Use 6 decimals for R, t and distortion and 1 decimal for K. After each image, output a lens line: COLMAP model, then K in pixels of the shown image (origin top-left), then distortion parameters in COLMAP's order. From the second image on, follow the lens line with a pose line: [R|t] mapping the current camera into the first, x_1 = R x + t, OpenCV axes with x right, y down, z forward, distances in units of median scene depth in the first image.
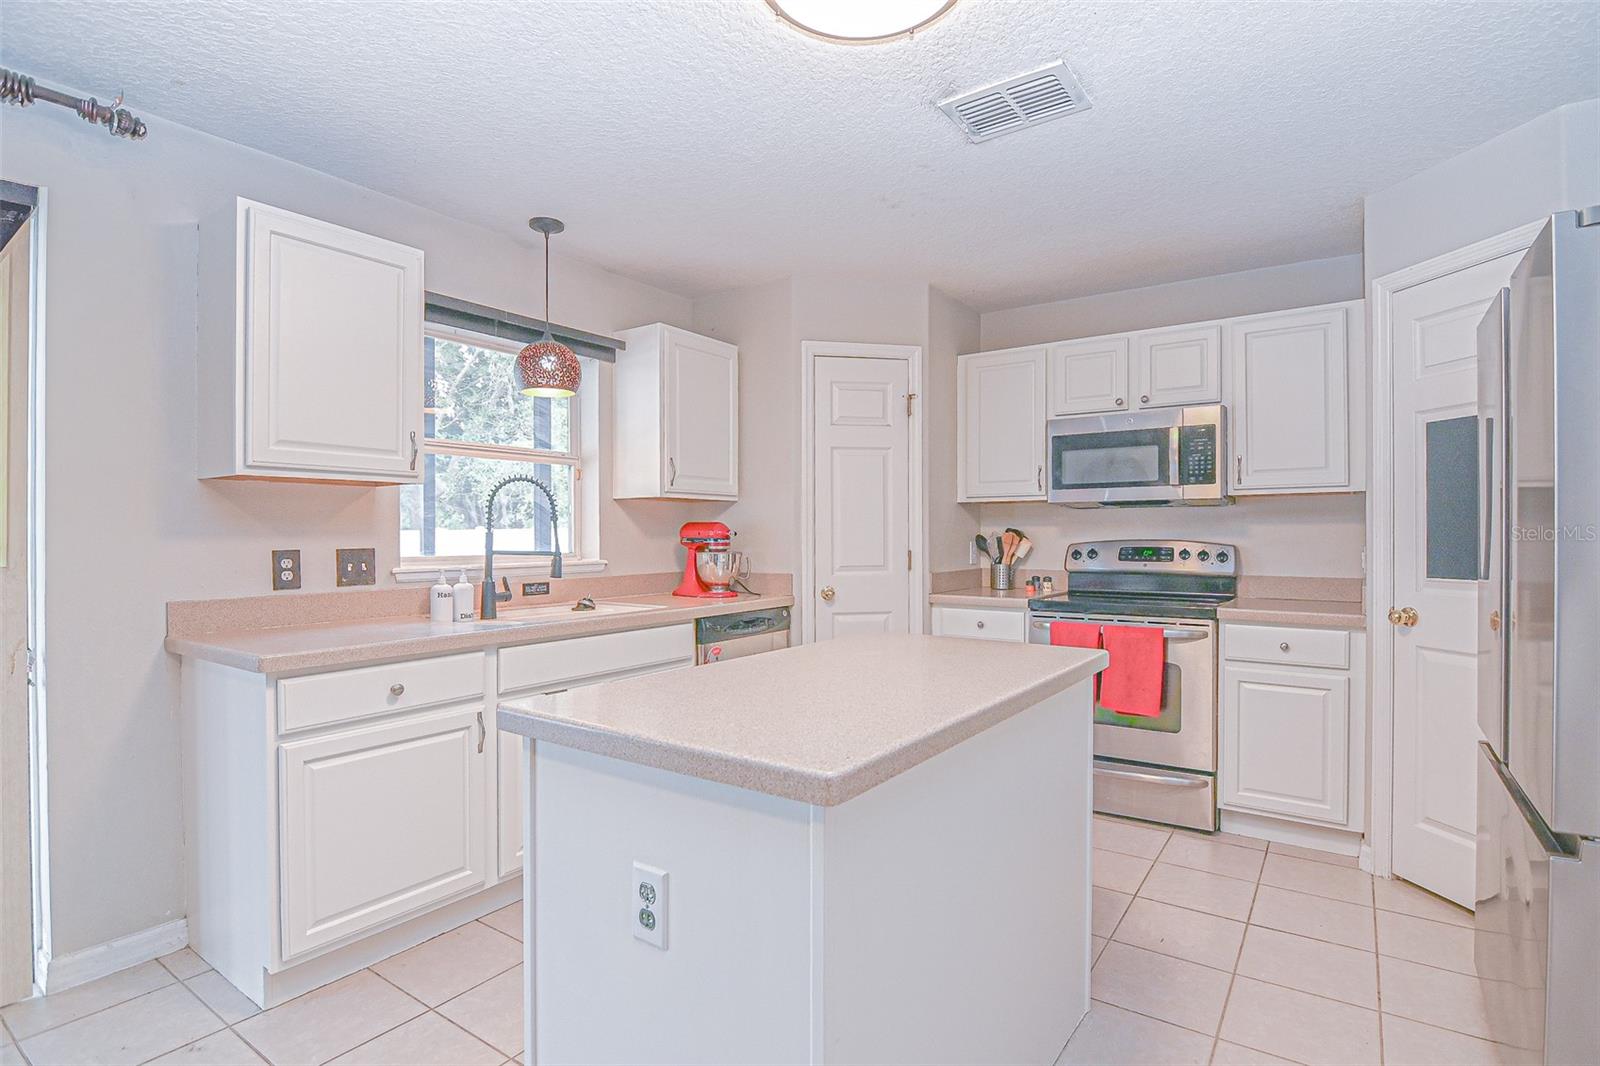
lens RADIAL K [[786.9, 0, 820.1], [0, 786.9, 532.7], [0, 0, 1]] dist [-0.000973, -0.010907]
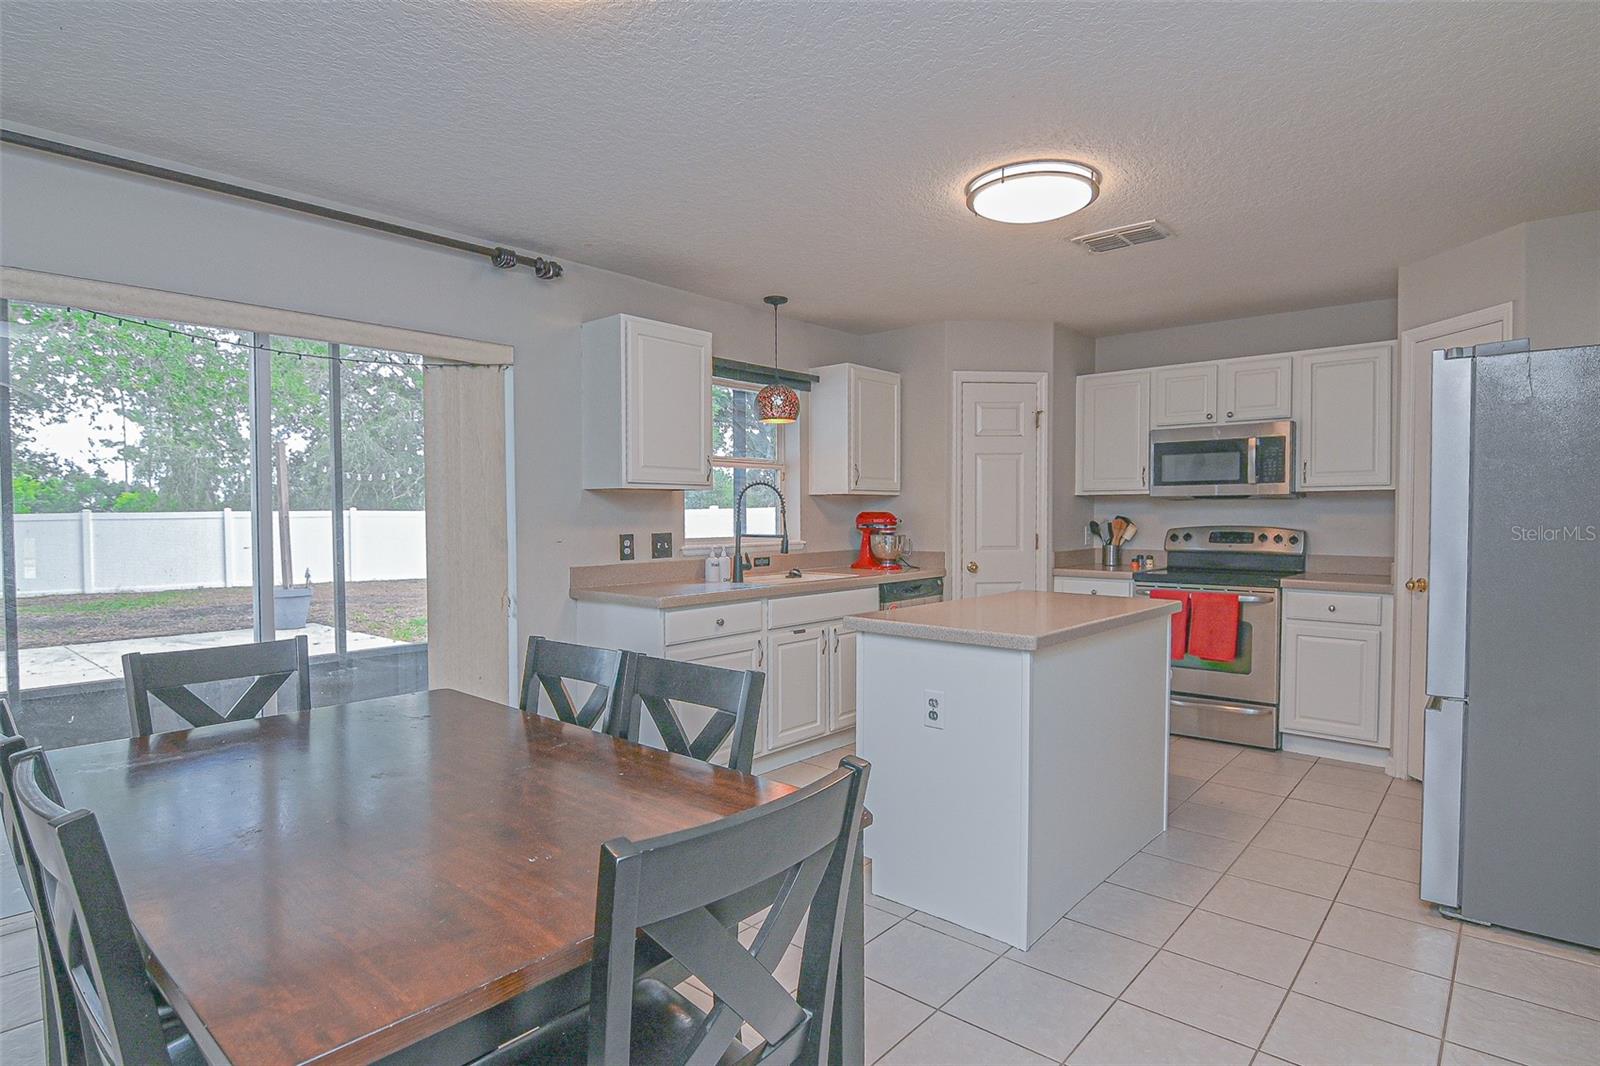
lens RADIAL K [[835.9, 0, 821.5], [0, 835.9, 533.2], [0, 0, 1]] dist [-0.000295, -0.014869]
pose [[0.994267, 0.002366, -0.106896, -0.093976], [0.000586, 0.999620, 0.027576, -0.017224], [0.106921, -0.027481, 0.993888, -0.404762]]
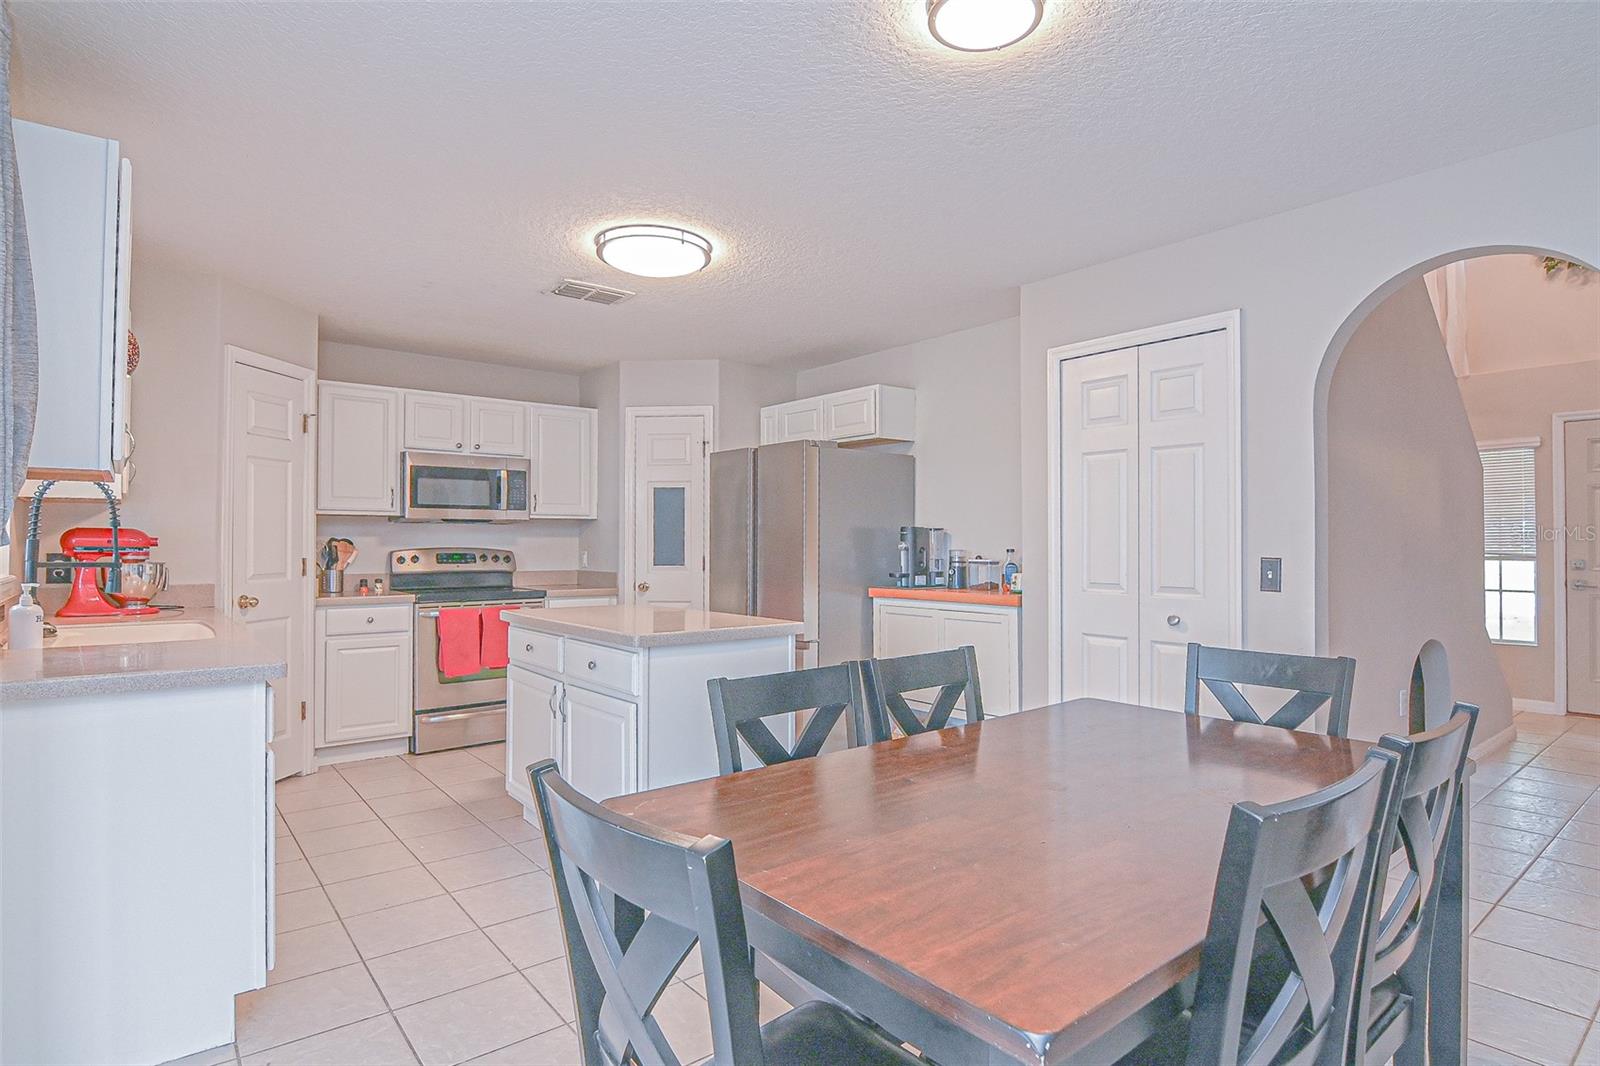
lens RADIAL K [[835.9, 0, 821.5], [0, 835.9, 533.2], [0, 0, 1]] dist [-0.000295, -0.014869]
pose [[0.275312, 0.013091, 0.961266, -0.846459], [-0.002874, 0.999914, -0.012794, 0.000823], [-0.961351, 0.000759, 0.275326, 0.005833]]
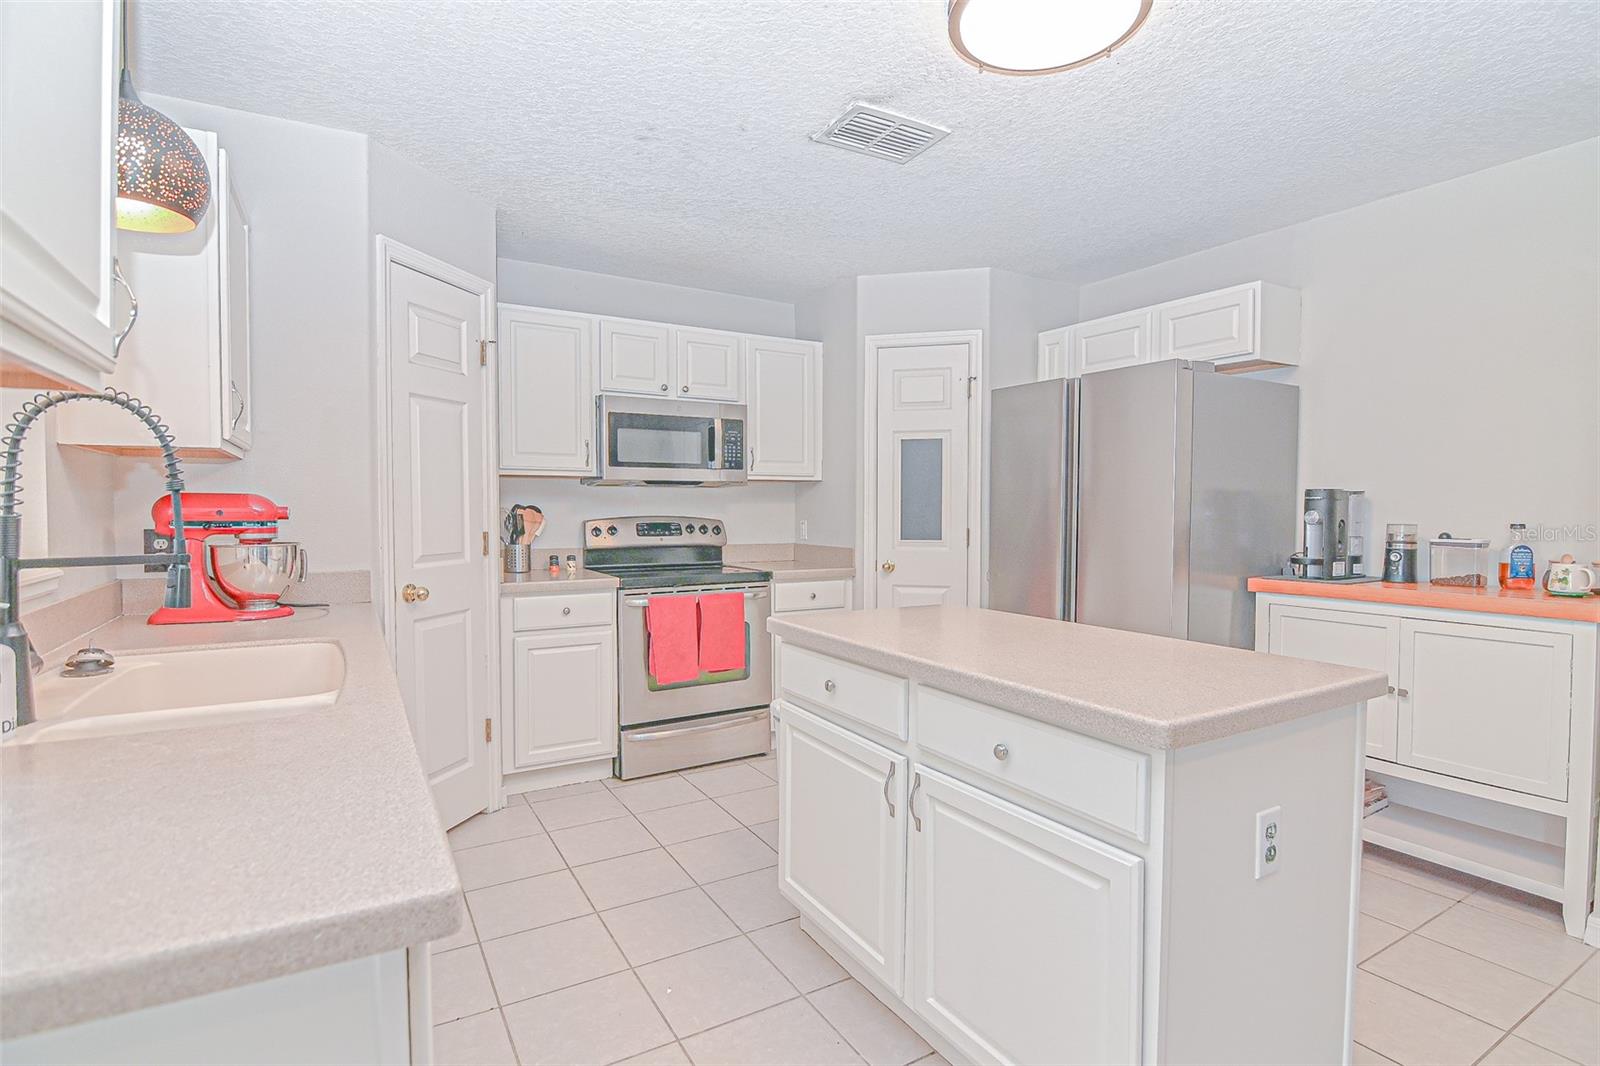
lens RADIAL K [[786.9, 0, 820.1], [0, 786.9, 532.7], [0, 0, 1]] dist [-0.000973, -0.010907]
pose [[0.414487, -0.029425, 0.909579, -0.521177], [-0.003779, 0.999413, 0.034053, -0.006548], [-0.910047, -0.017552, 0.414132, 0.370502]]
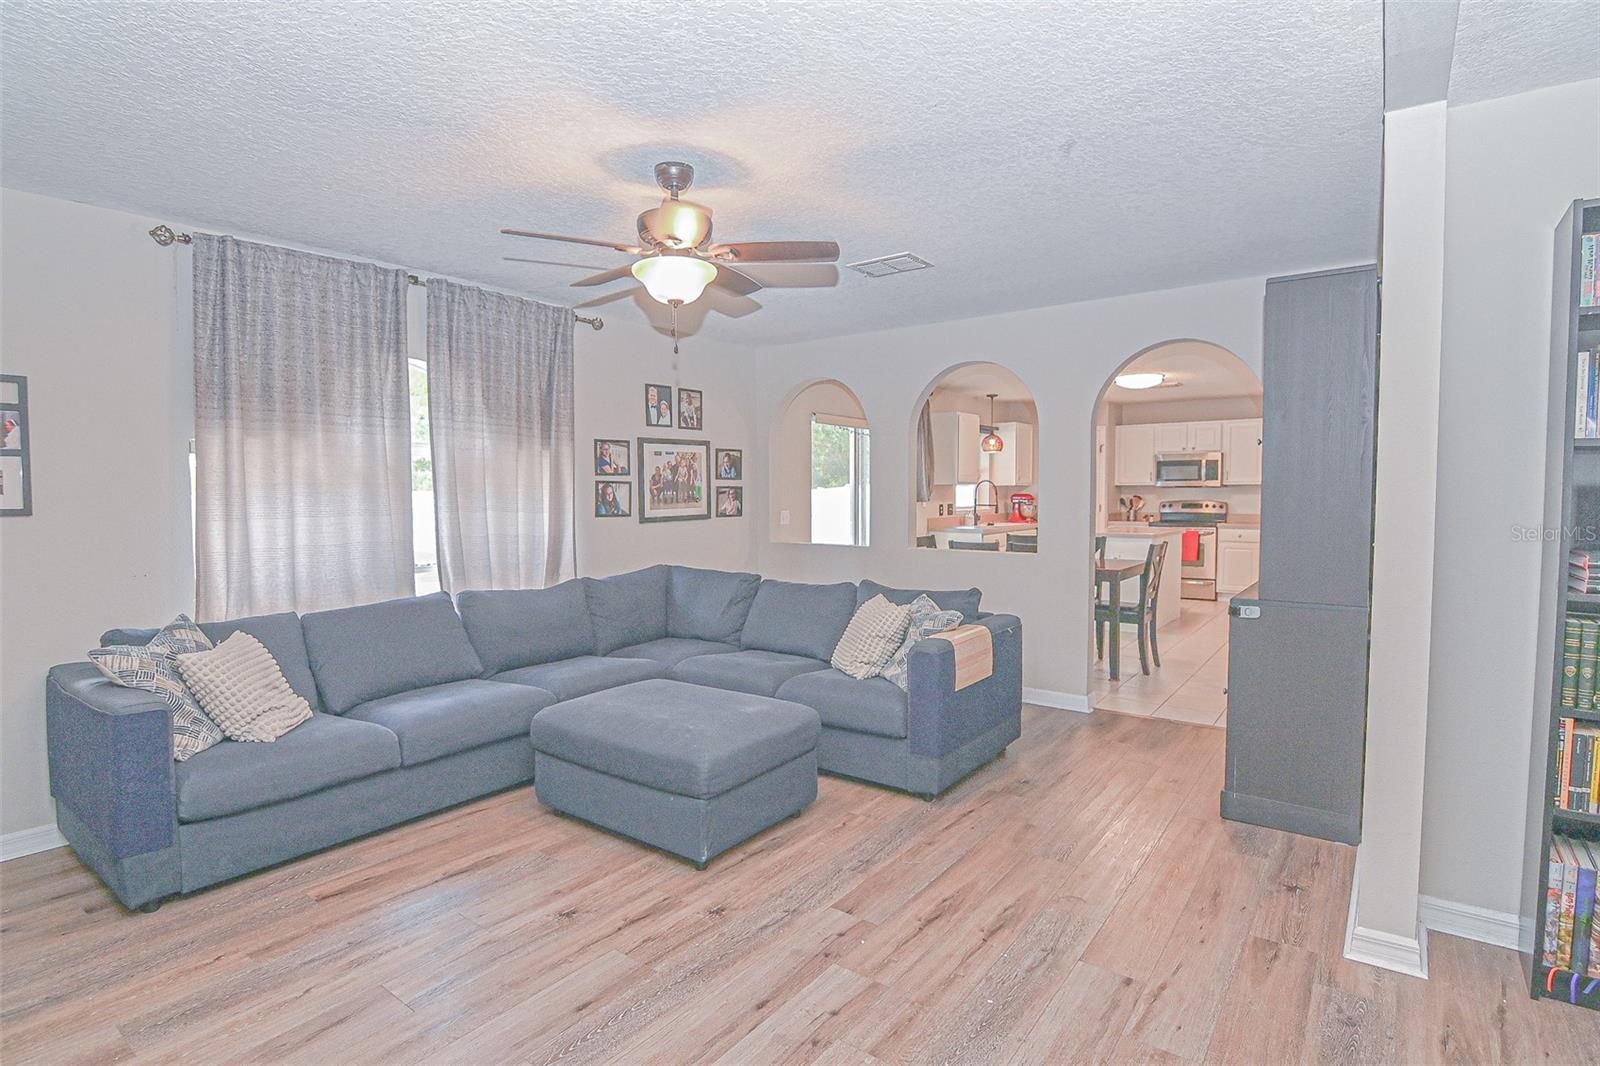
lens RADIAL K [[786.9, 0, 820.1], [0, 786.9, 532.7], [0, 0, 1]] dist [-0.000973, -0.010907]
pose [[0.999385, -0.000755, -0.035053, -0.775201], [0.002644, 0.998543, 0.053899, -0.029220], [0.034961, -0.053959, 0.997931, -1.759205]]
